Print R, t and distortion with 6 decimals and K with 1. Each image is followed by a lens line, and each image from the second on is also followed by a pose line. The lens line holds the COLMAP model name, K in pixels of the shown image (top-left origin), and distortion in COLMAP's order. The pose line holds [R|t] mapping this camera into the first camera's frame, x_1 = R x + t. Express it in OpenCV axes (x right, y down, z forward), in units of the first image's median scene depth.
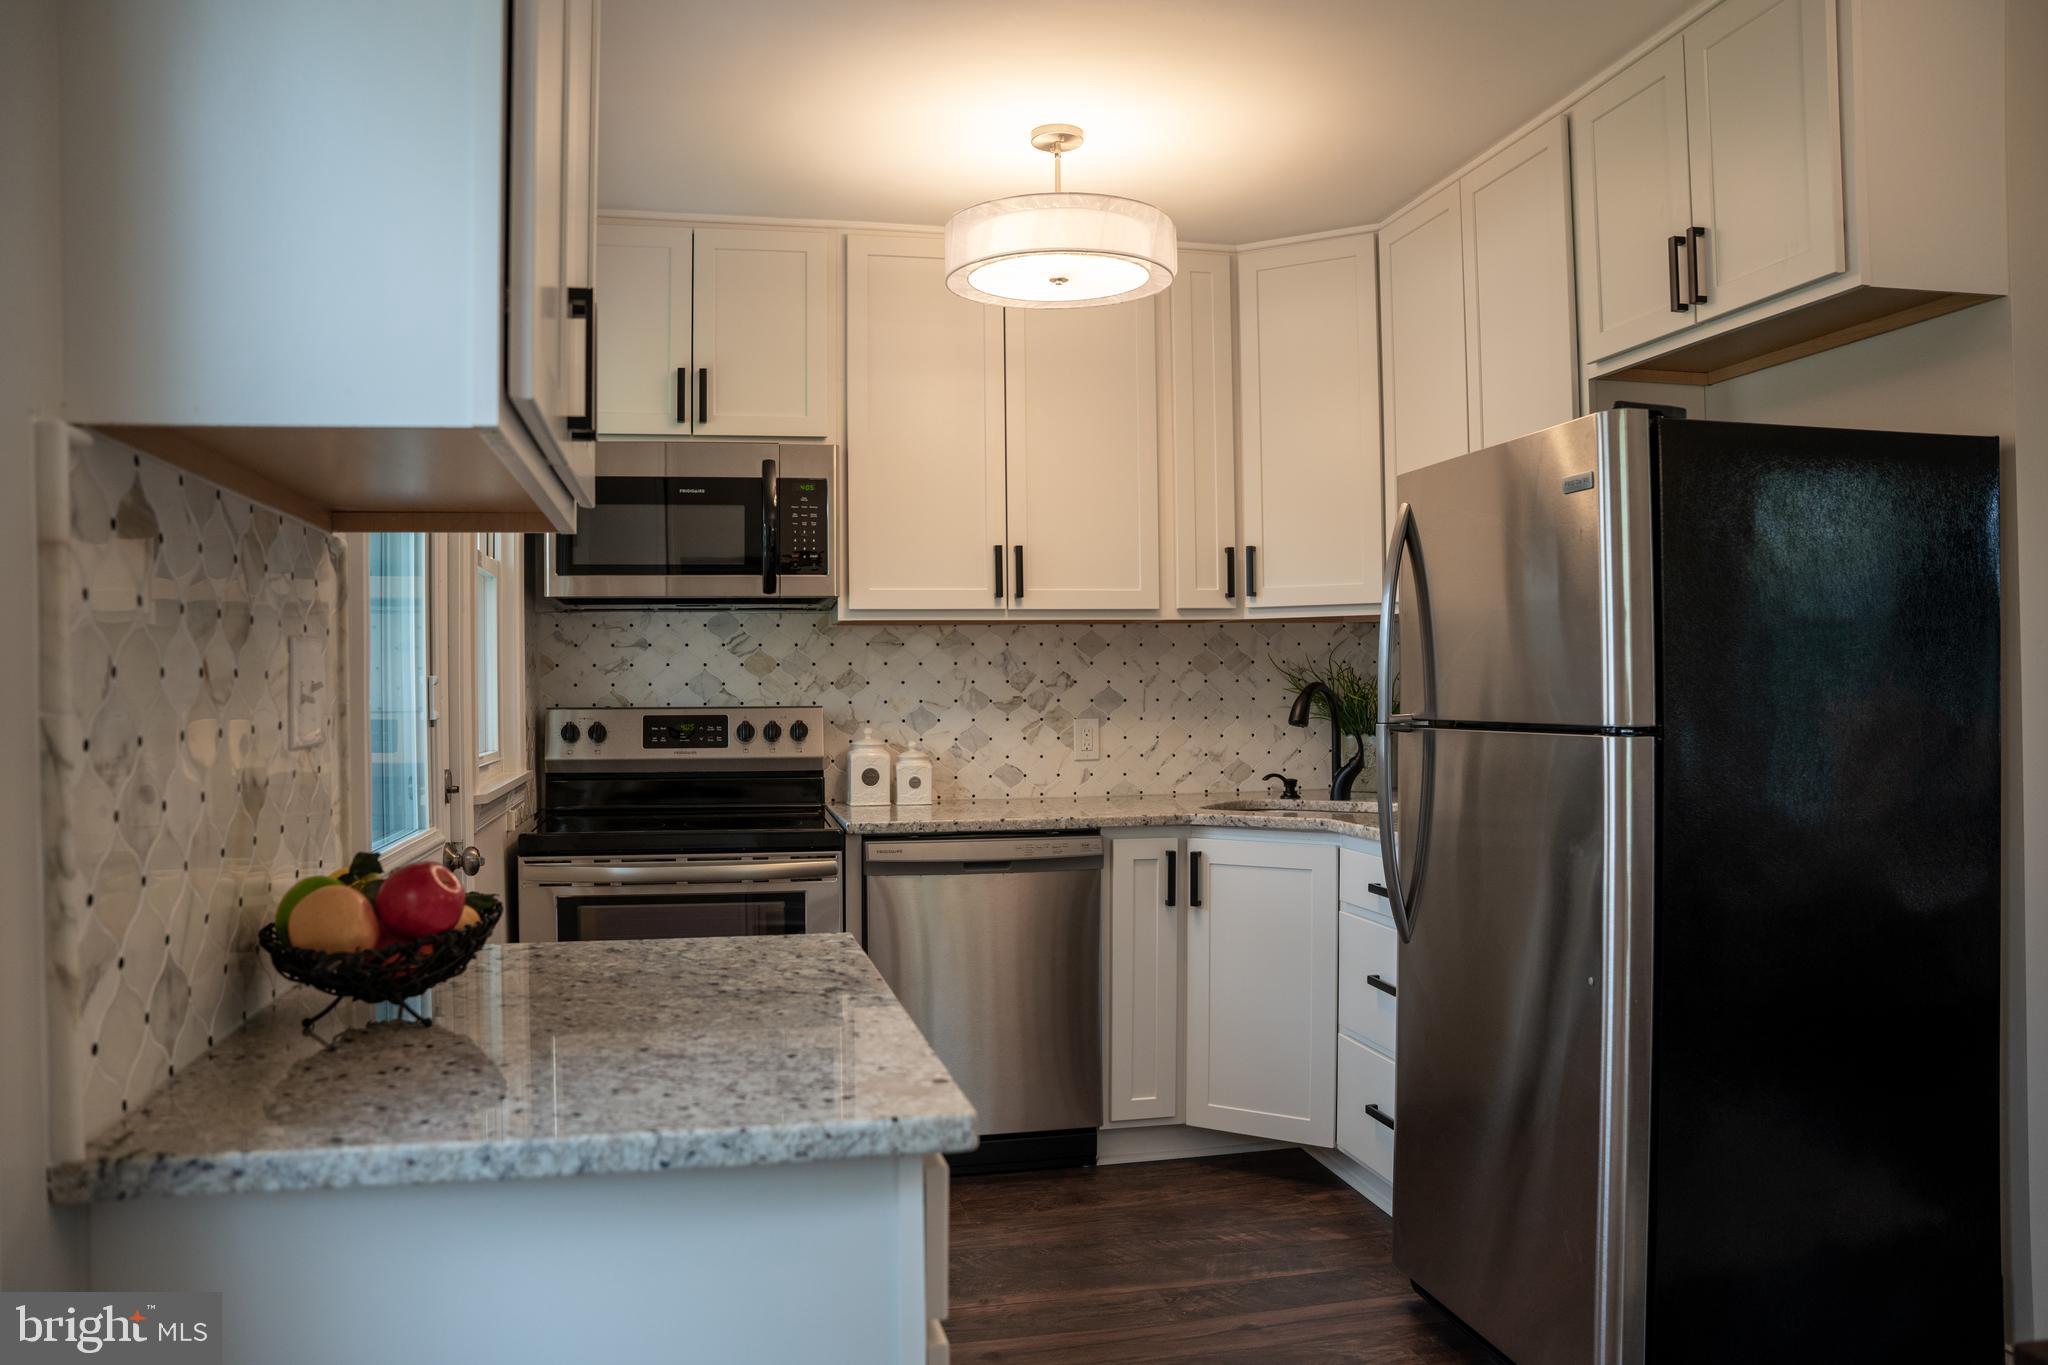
lens RADIAL K [[1525.9, 0, 1004.8], [0, 1525.9, 679.3], [0, 0, 1]] dist [-0.196859, 0.163682]
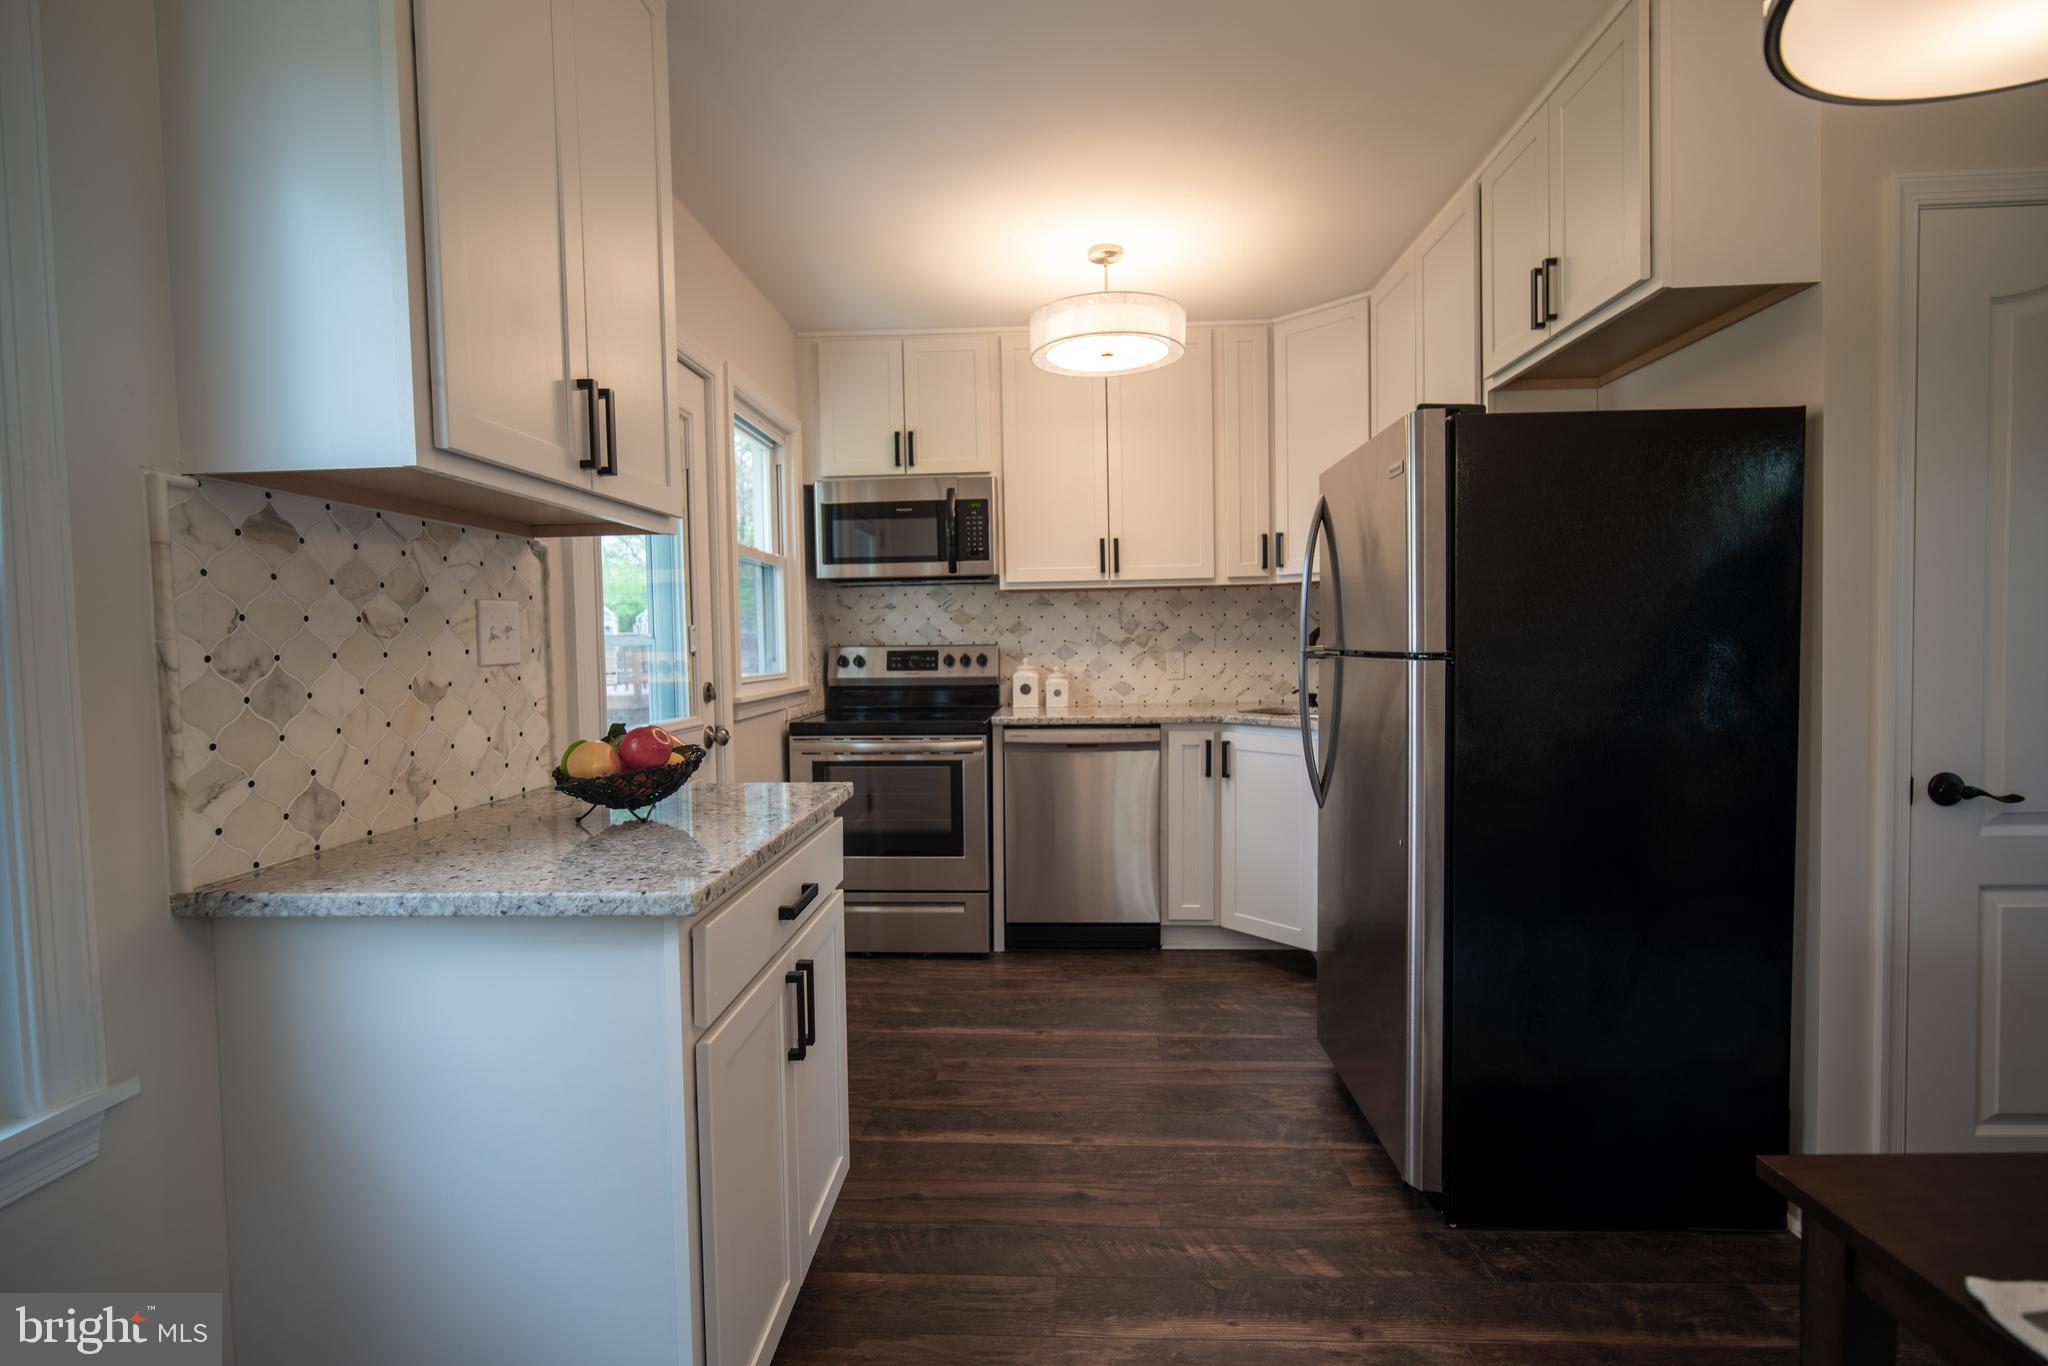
lens RADIAL K [[962.7, 0, 1019.8], [0, 962.7, 677.6], [0, 0, 1]] dist [-0.010886, 0.000240]
pose [[0.962490, 0.004082, -0.271285, 0.188027], [0.008677, 0.998912, 0.045818, 0.007042], [0.271177, -0.046453, 0.961408, 0.045040]]
